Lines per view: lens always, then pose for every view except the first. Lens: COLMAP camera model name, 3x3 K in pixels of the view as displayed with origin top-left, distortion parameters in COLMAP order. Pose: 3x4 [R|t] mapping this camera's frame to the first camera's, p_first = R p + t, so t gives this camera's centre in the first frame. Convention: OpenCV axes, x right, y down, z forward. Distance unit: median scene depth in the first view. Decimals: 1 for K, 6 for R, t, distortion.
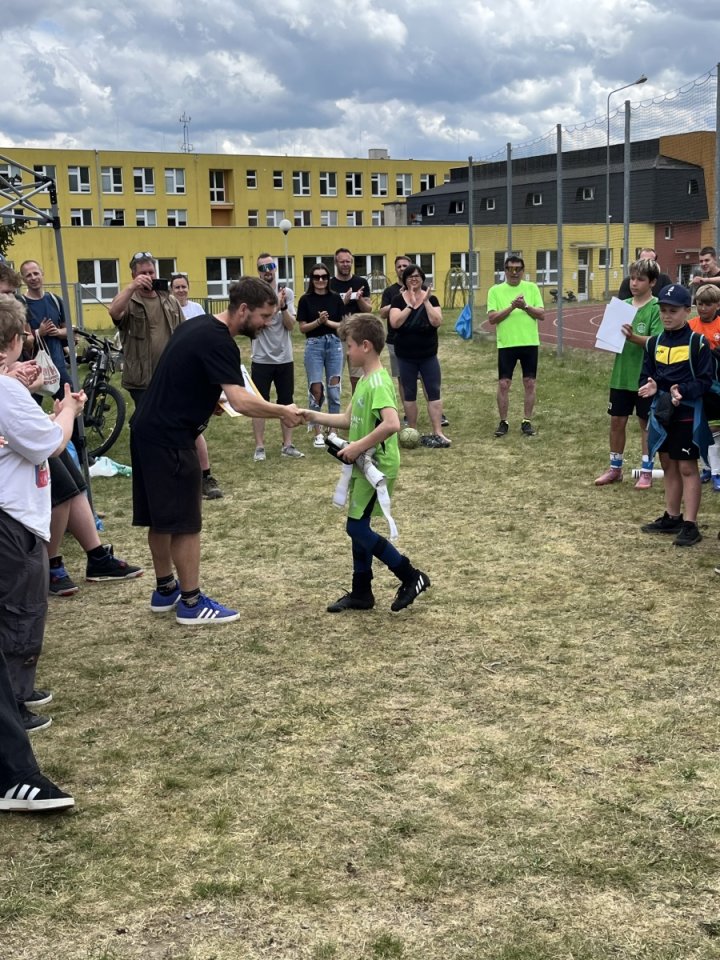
lens RADIAL K [[1171.1, 0, 361.1], [0, 1171.1, 472.0], [0, 0, 1]] dist [0.023950, 0.000000]
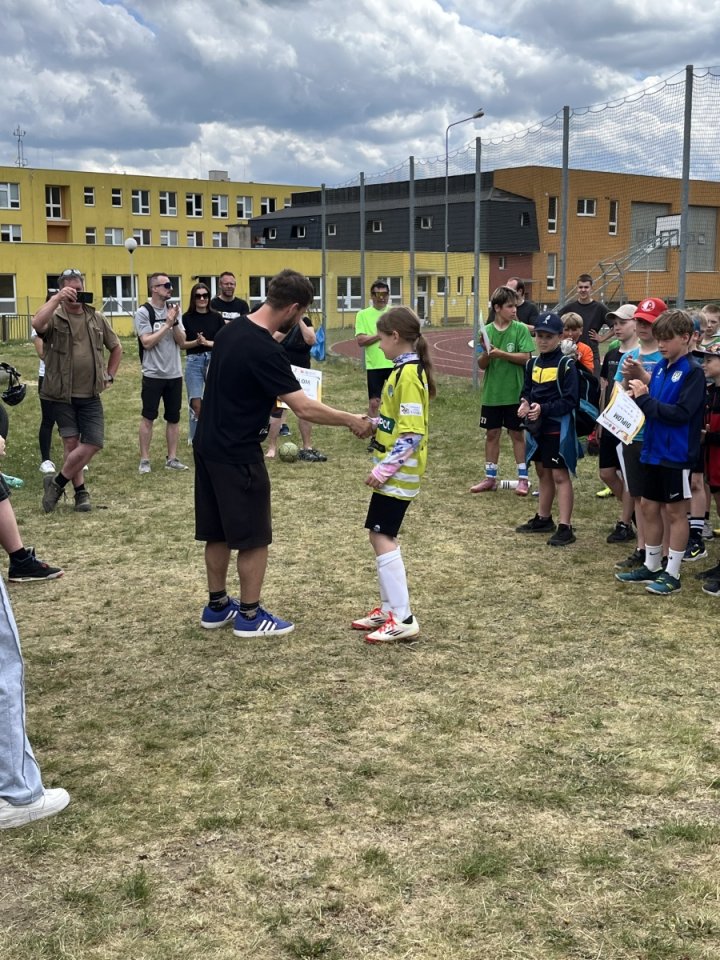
lens RADIAL K [[1171.1, 0, 357.9], [0, 1171.1, 487.6], [0, 0, 1]] dist [0.023950, 0.000000]
pose [[0.990565, -0.000150, 0.137046, -0.070283], [0.001010, 0.999980, -0.006203, 0.016079], [-0.137042, 0.006283, 0.990545, -0.079601]]
